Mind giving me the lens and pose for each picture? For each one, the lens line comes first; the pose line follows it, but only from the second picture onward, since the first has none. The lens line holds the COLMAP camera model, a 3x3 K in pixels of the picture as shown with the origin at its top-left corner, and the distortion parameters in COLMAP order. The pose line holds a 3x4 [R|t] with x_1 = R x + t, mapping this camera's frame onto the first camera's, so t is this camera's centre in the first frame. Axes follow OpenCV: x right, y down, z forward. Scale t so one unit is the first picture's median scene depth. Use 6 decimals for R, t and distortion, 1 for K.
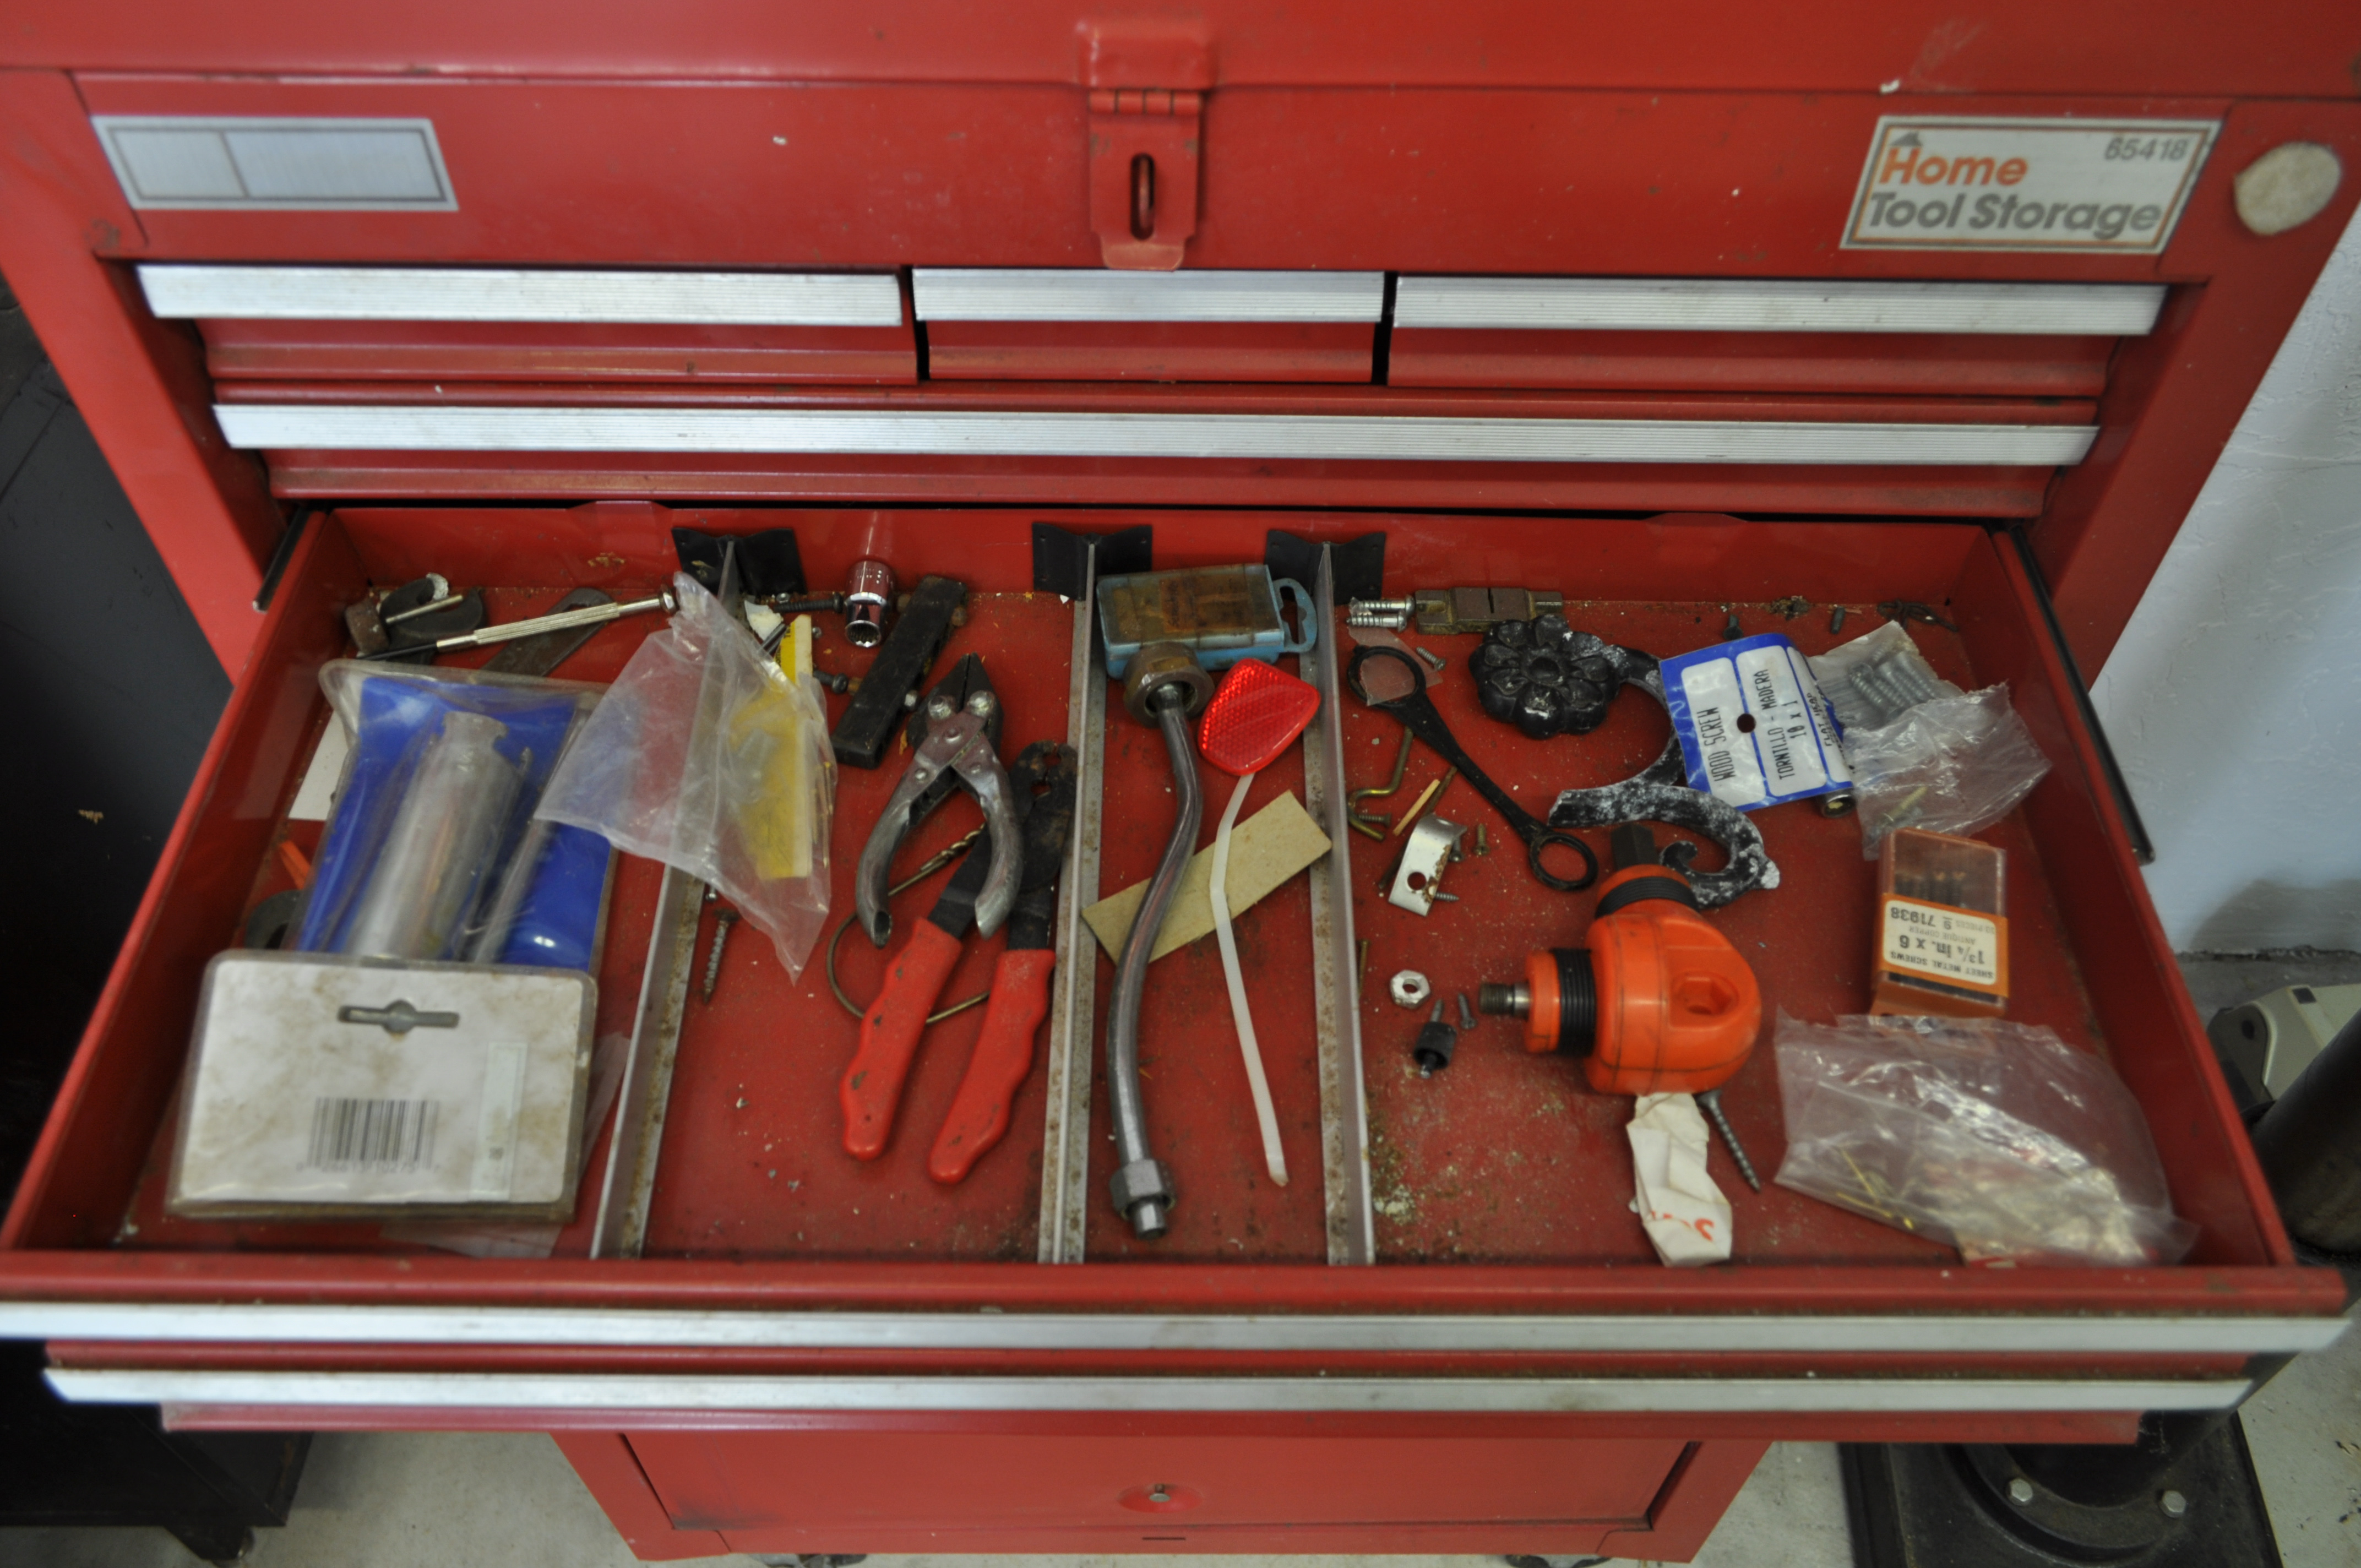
lens RADIAL K [[1850.4, 0, 1169.3], [0, 1850.4, 794.1], [0, 0, 1]] dist [-0.016194, 0.002557]
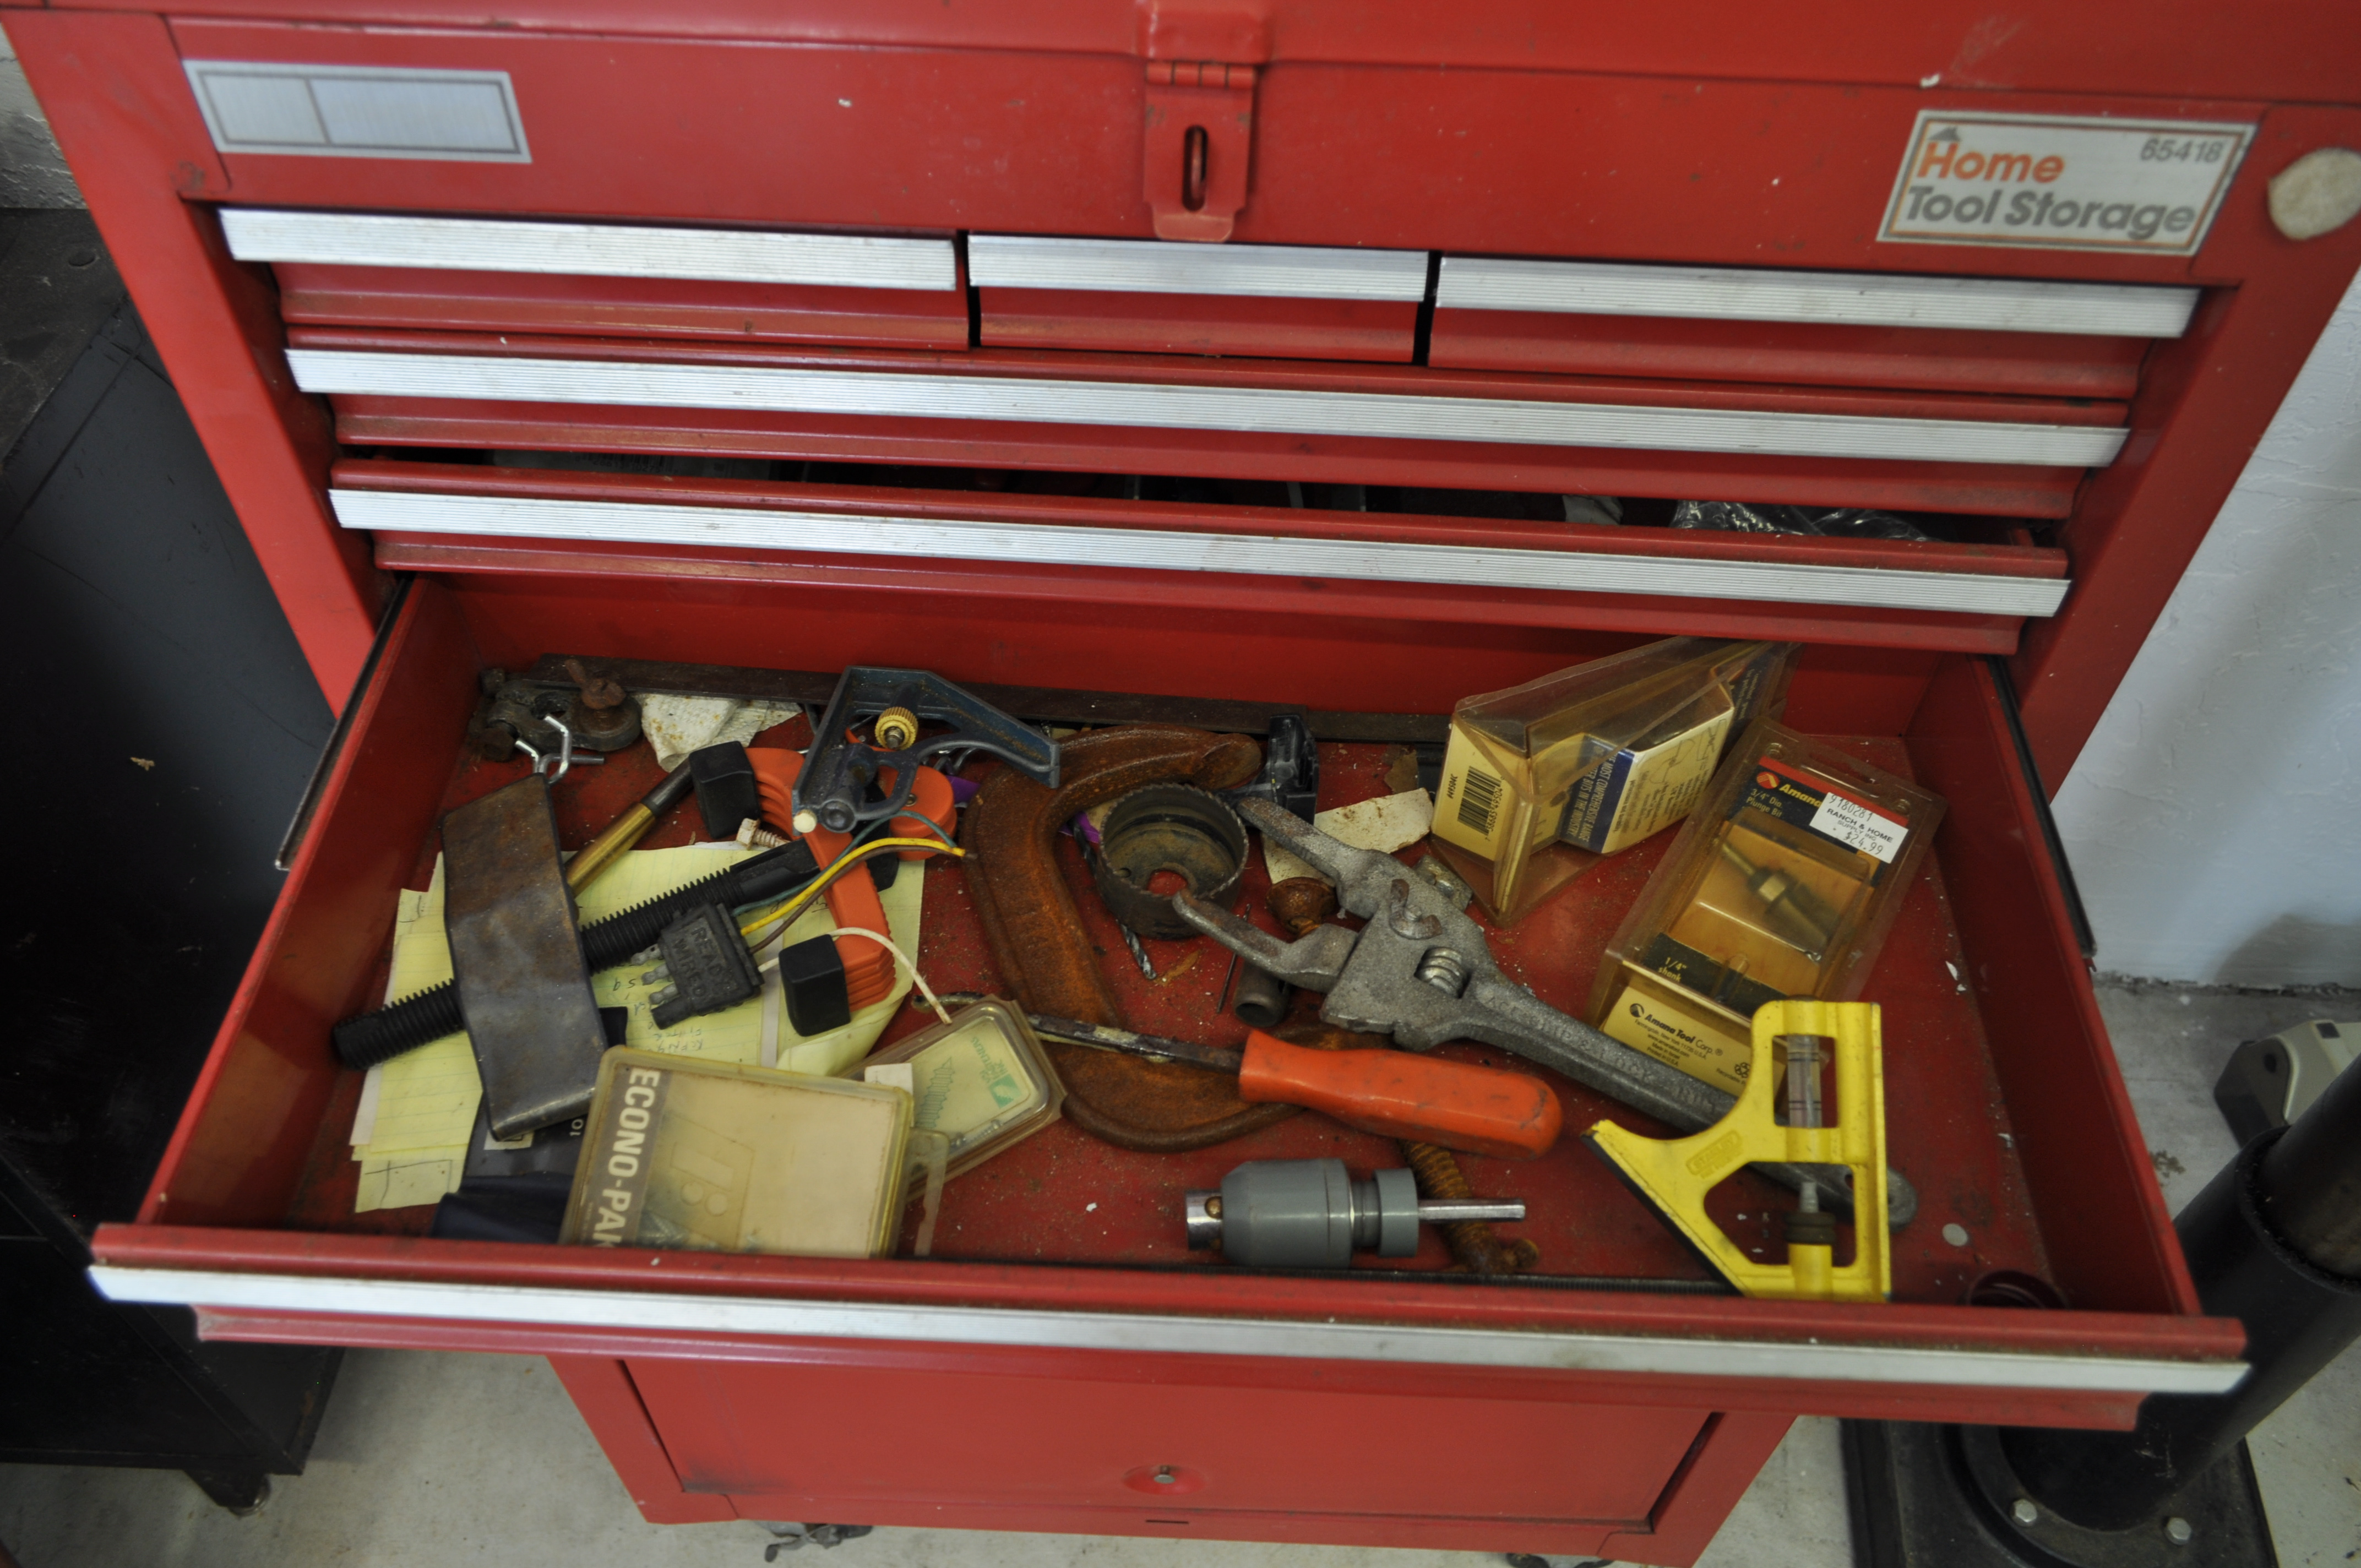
lens RADIAL K [[1850.4, 0, 1167.7], [0, 1850.4, 796.0], [0, 0, 1]] dist [-0.016194, 0.002557]
pose [[0.999256, 0.035092, -0.016007, -0.000927], [-0.035219, 0.999349, -0.007780, 0.033144], [0.015724, 0.008338, 0.999842, -0.022925]]
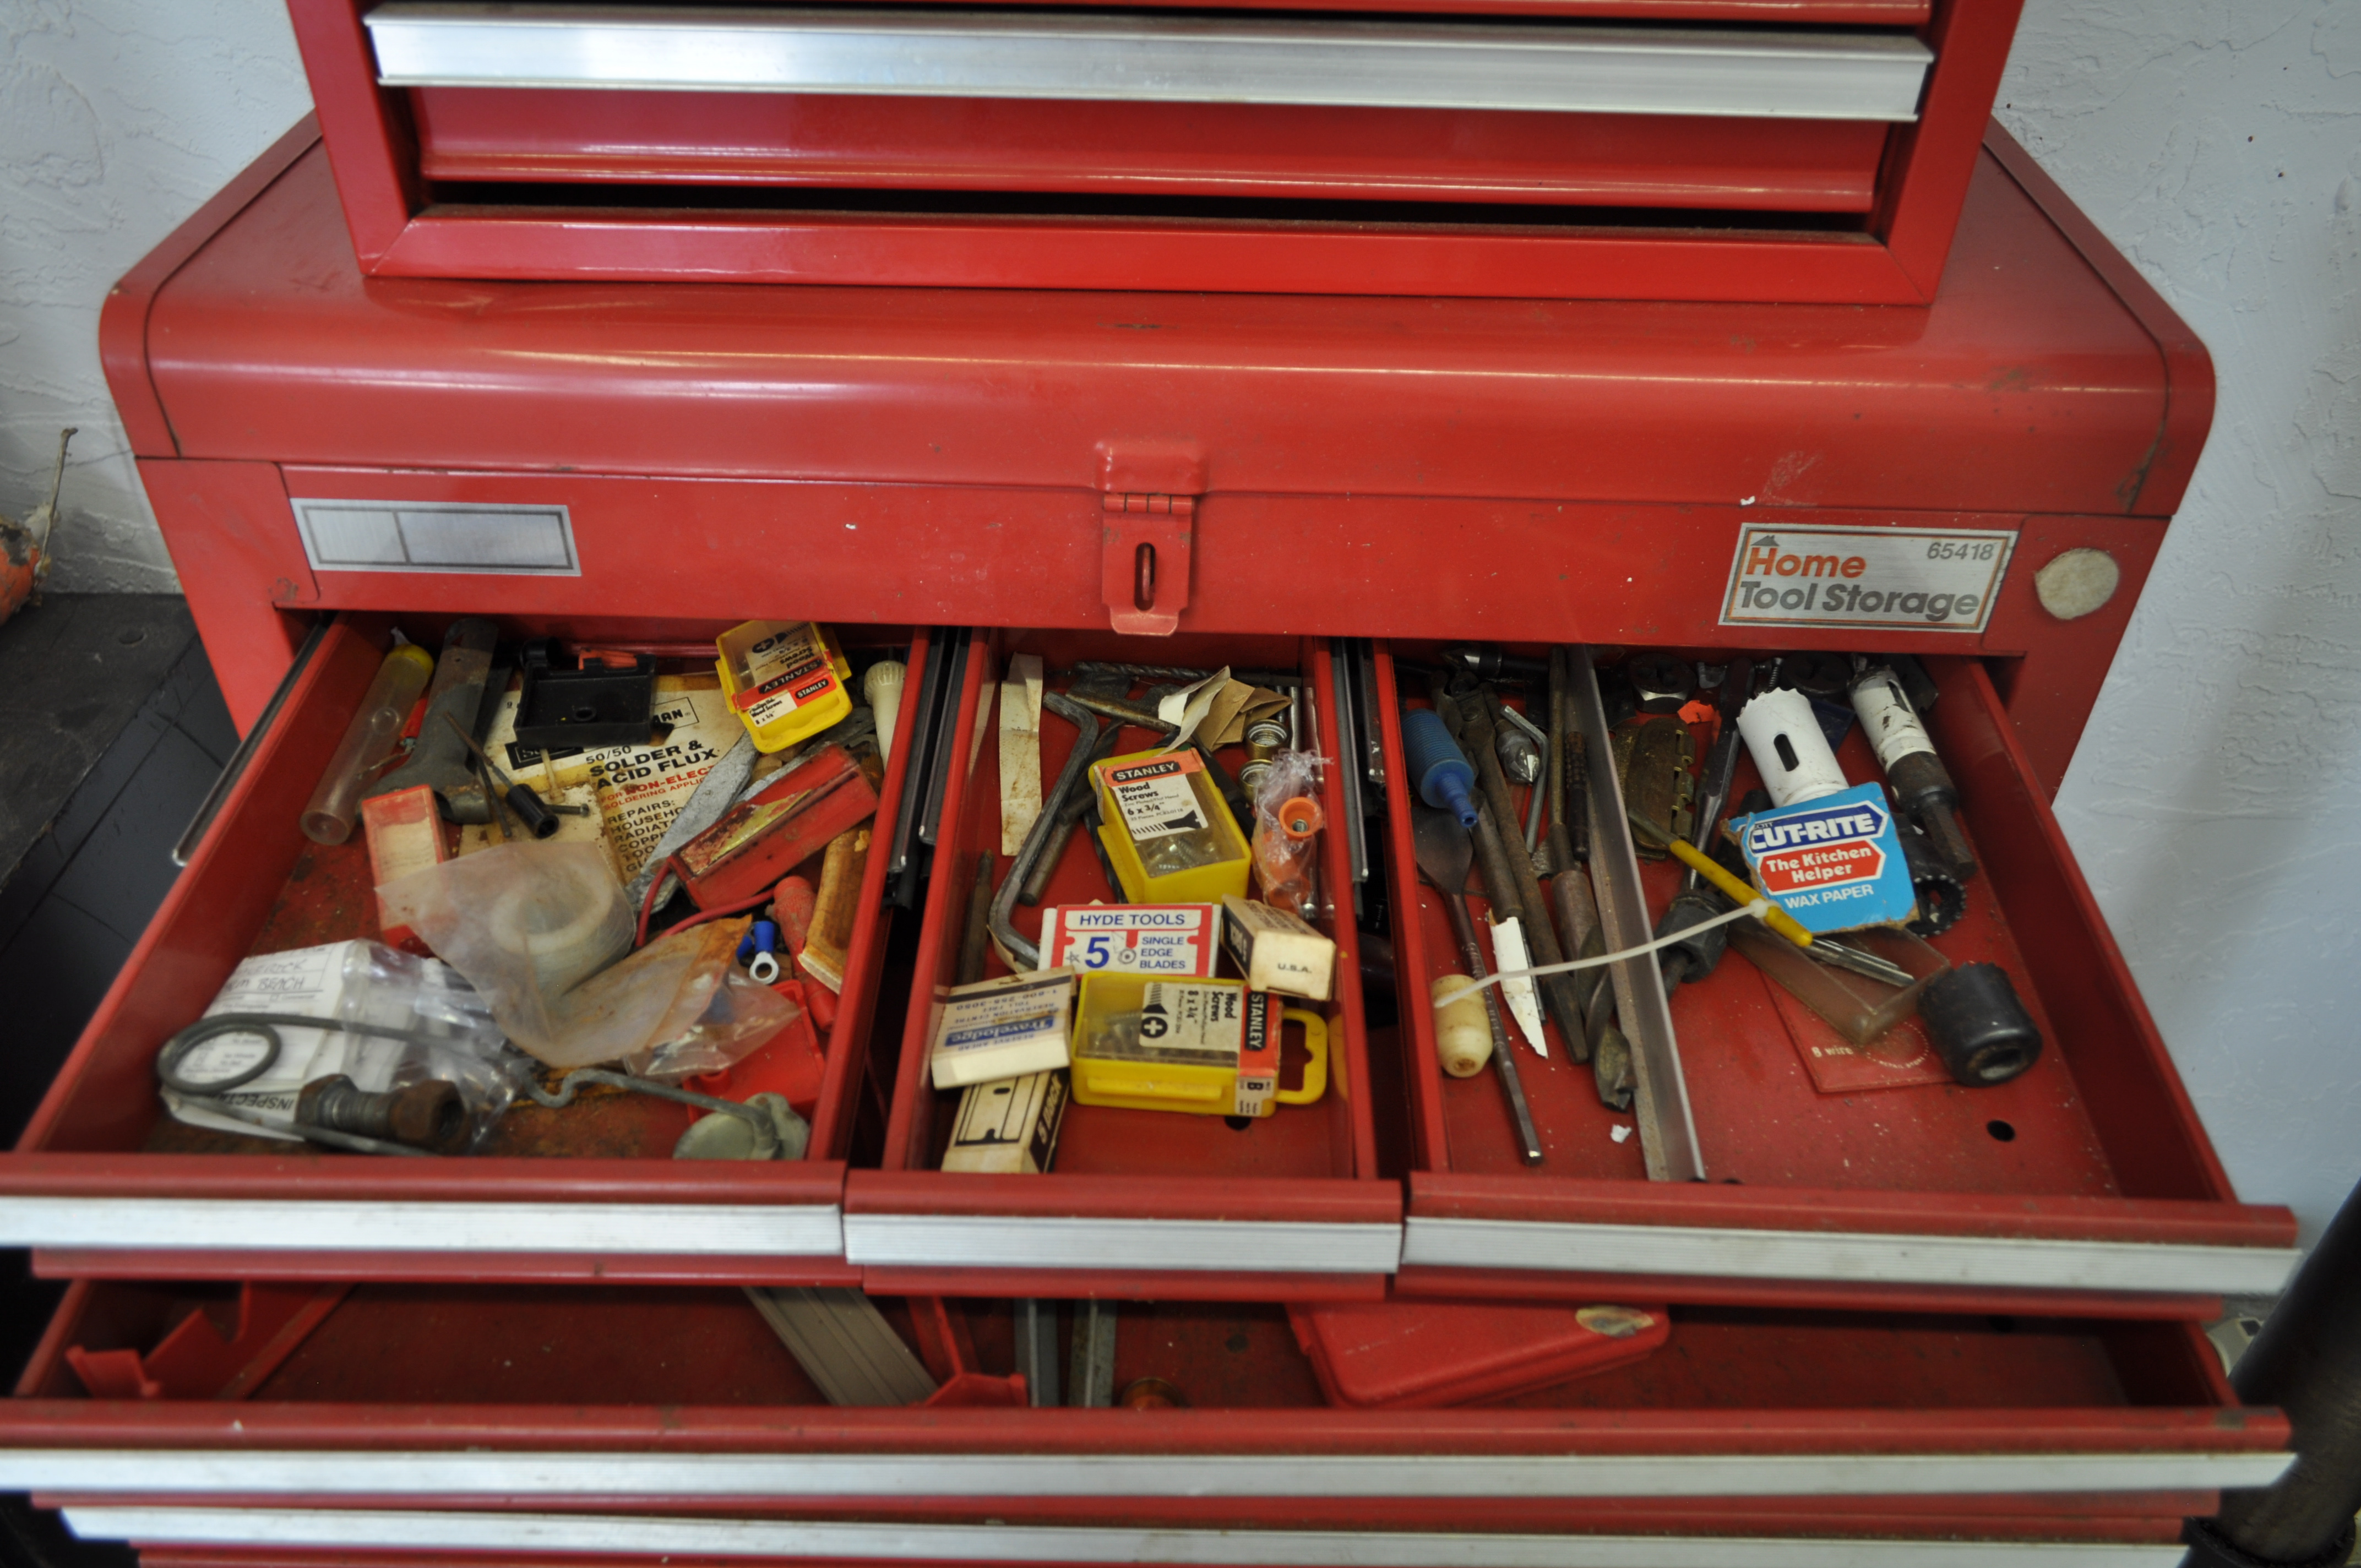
lens RADIAL K [[1850.4, 0, 1171.3], [0, 1850.4, 791.3], [0, 0, 1]] dist [-0.016194, 0.002557]
pose [[0.999853, 0.015720, 0.006891, -0.003171], [-0.014159, 0.982332, -0.186609, 0.044215], [-0.009702, 0.186484, 0.982410, -0.174261]]
